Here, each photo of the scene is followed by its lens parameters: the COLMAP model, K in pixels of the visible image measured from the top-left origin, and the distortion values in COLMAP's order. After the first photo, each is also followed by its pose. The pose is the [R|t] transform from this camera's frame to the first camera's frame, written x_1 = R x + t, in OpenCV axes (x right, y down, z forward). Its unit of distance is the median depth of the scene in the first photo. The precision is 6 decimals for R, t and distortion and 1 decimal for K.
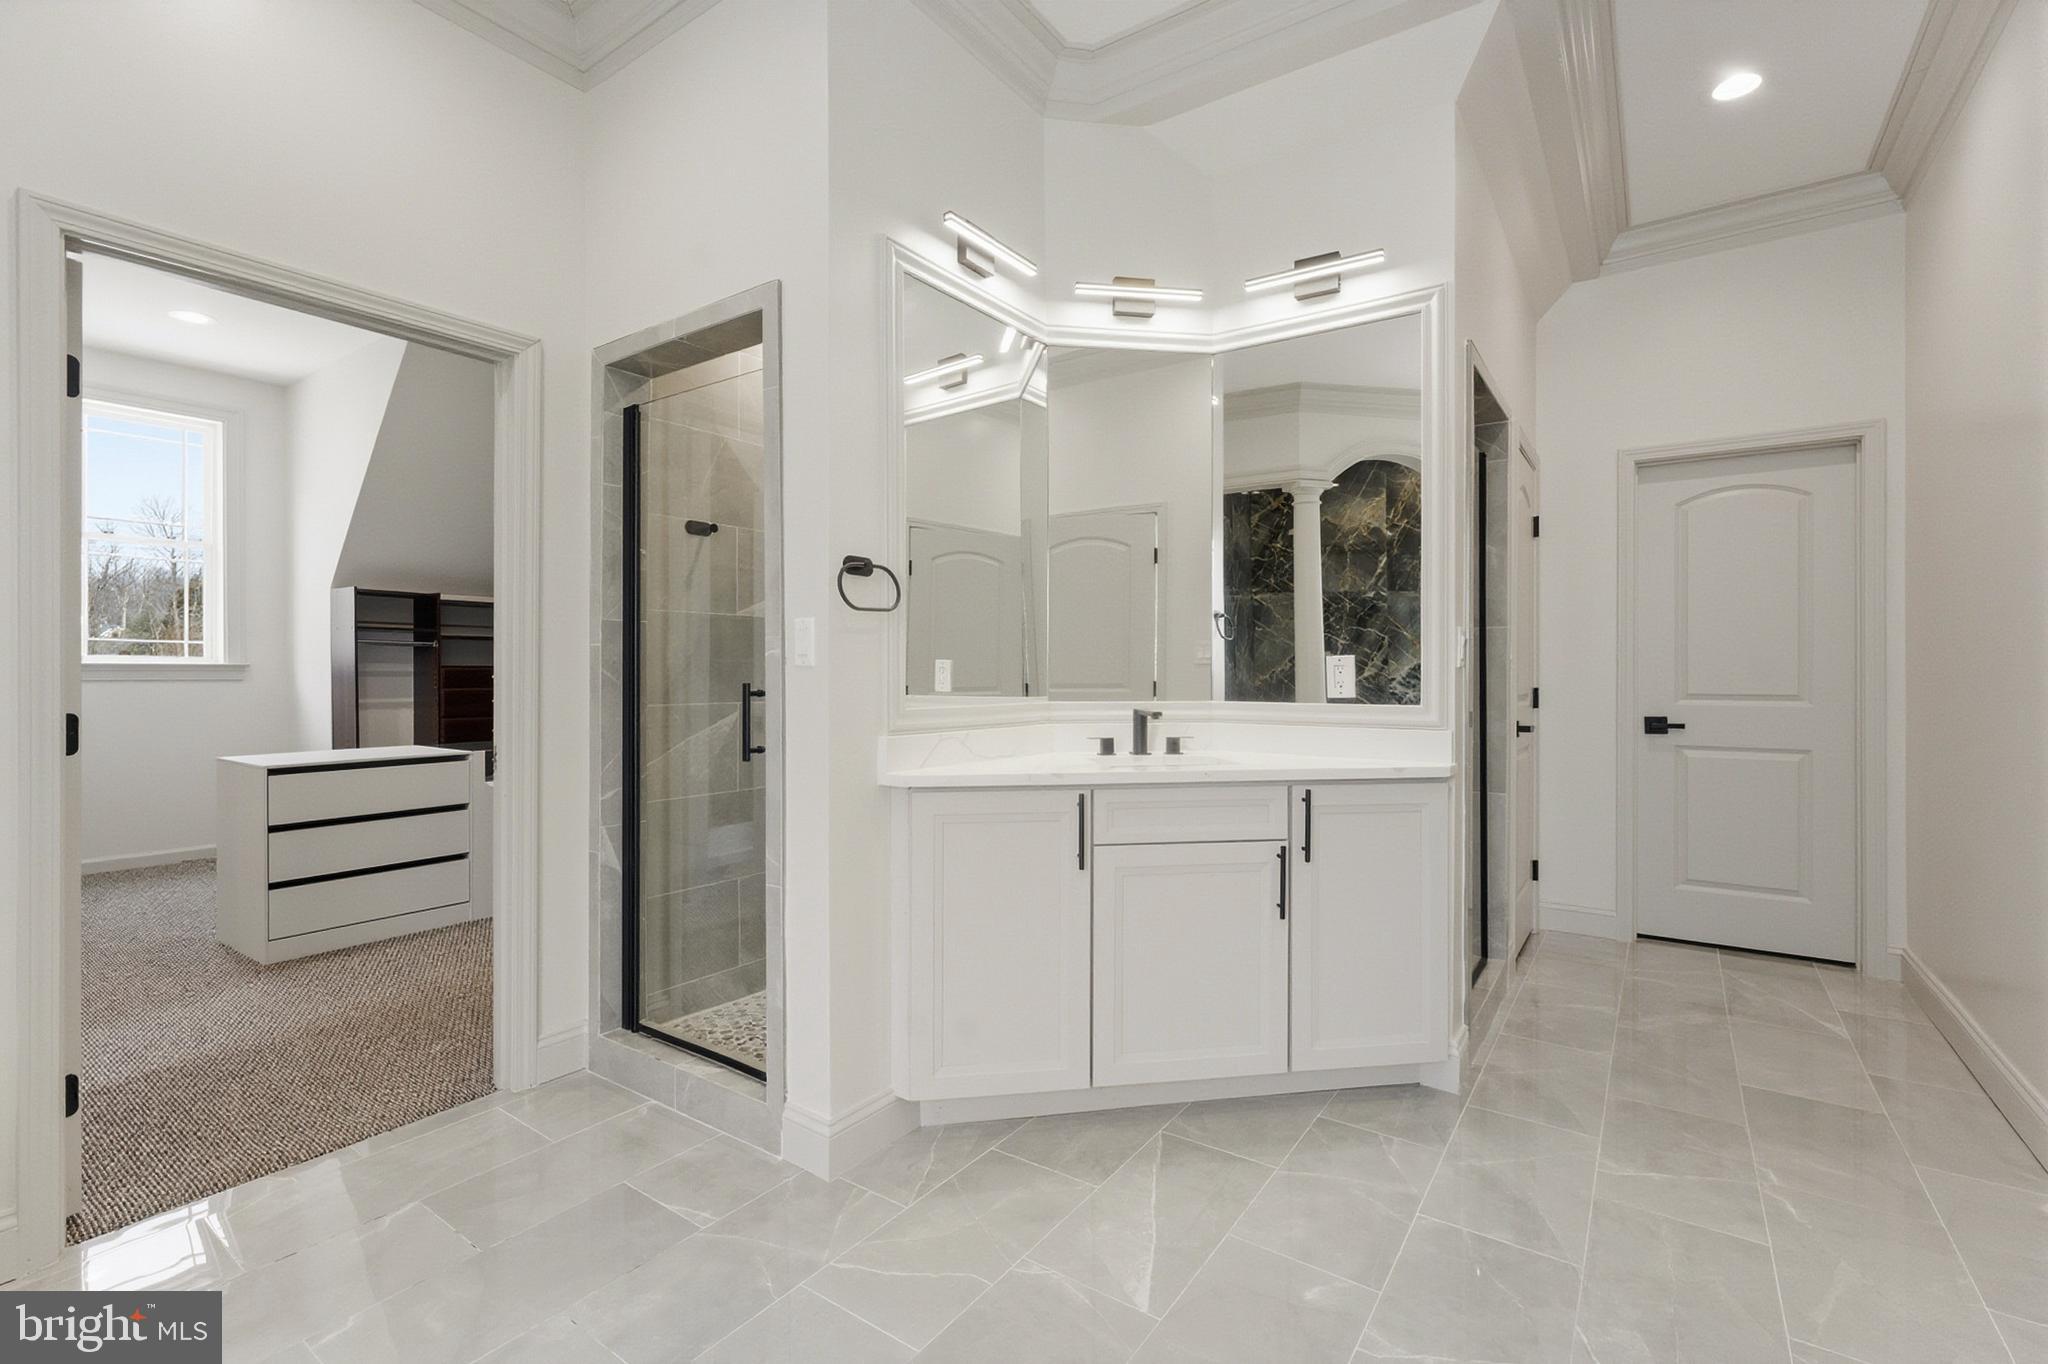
lens RADIAL K [[906.0, 0, 1014.2], [0, 906.0, 681.3], [0, 0, 1]] dist [-0.001324, 0.000350]
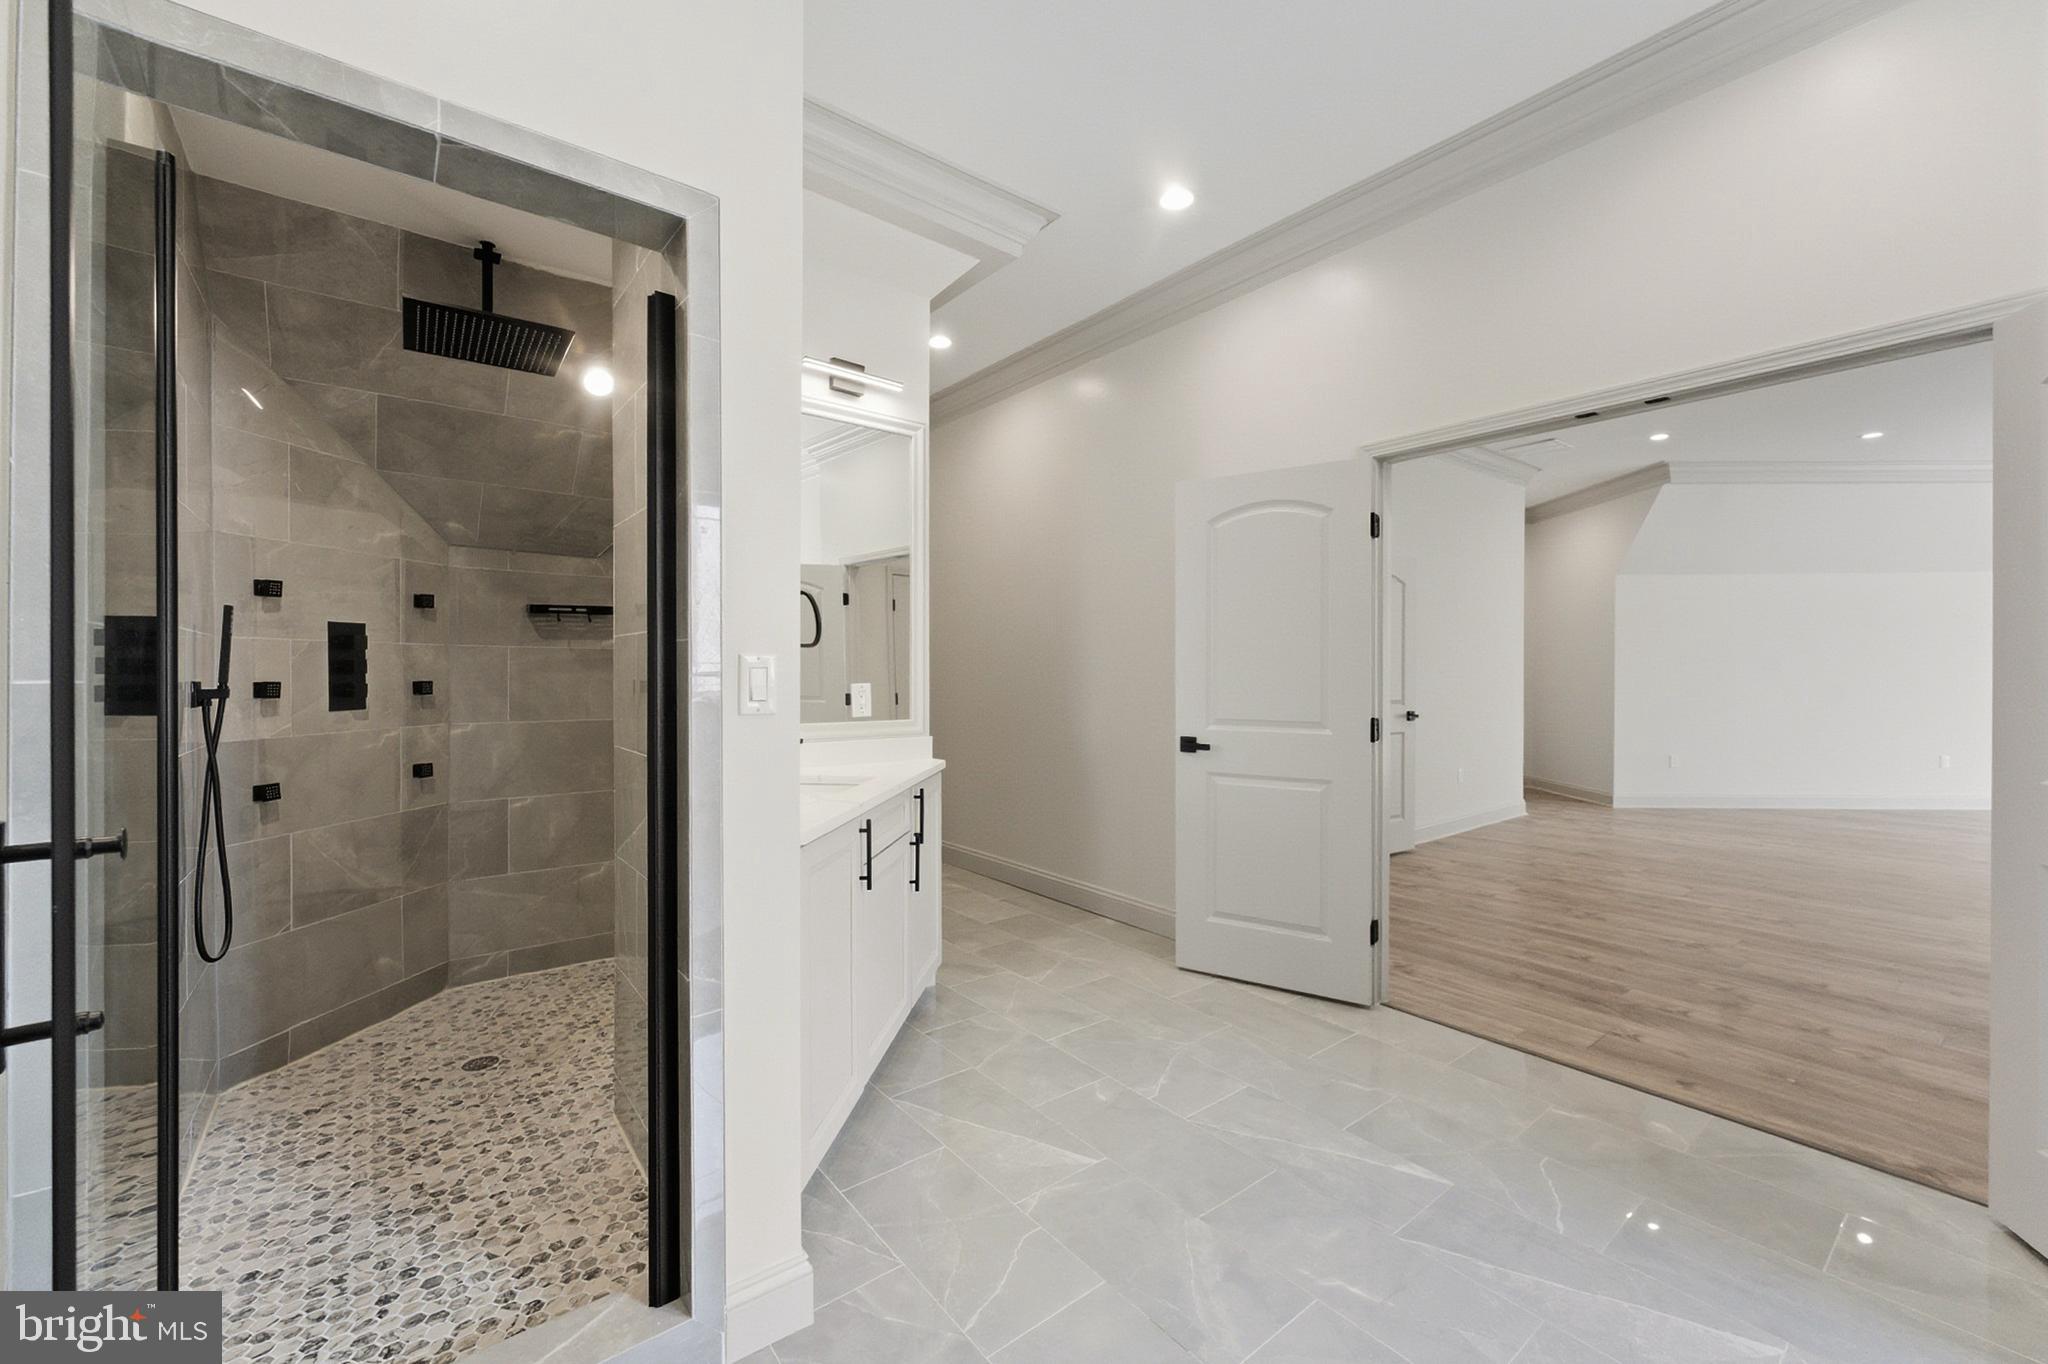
lens RADIAL K [[821.7, 0, 1016.8], [0, 821.7, 678.2], [0, 0, 1]] dist [-0.005276, 0.001055]
pose [[0.285244, -0.004567, 0.958444, -0.819809], [0.014579, 0.999894, 0.000425, -0.038392], [-0.958344, 0.013851, 0.285280, 0.556909]]
